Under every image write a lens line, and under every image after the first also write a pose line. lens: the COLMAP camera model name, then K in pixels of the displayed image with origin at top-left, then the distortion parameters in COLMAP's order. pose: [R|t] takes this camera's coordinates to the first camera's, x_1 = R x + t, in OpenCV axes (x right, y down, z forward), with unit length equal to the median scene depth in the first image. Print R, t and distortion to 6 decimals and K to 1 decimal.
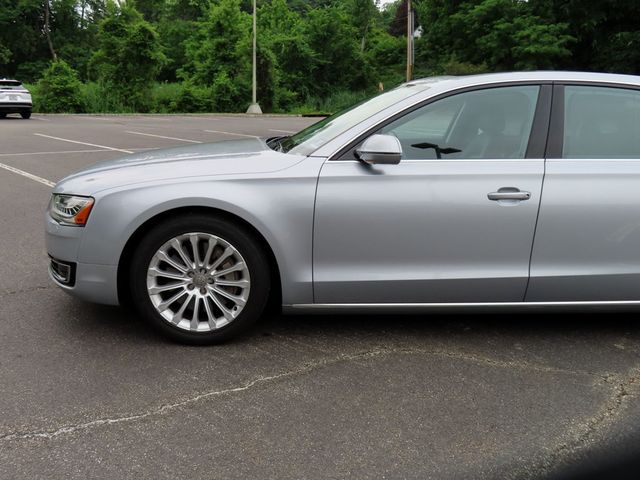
lens RADIAL K [[616.8, 0, 317.9], [0, 616.8, 240.9], [0, 0, 1]] dist [-0.014387, 0.001077]
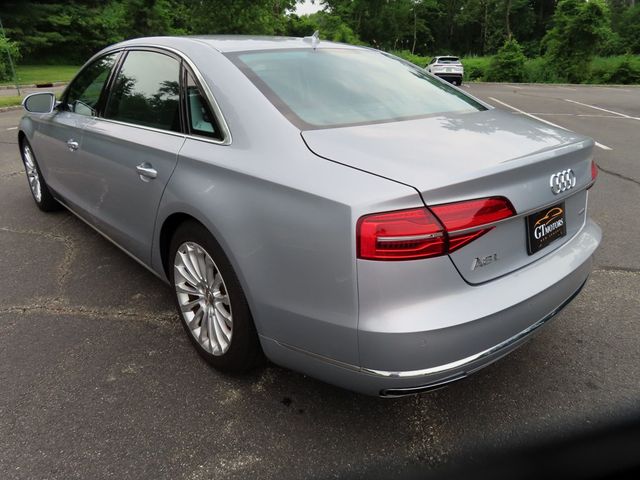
lens RADIAL K [[460.0, 0, 317.8], [0, 460.0, 239.5], [0, 0, 1]] dist [-0.010103, 0.004626]
pose [[0.626808, 0.264429, -0.732932, 0.119692], [-0.171722, 0.964405, 0.201082, -0.014472], [0.760016, -0.000179, 0.649905, 0.069764]]
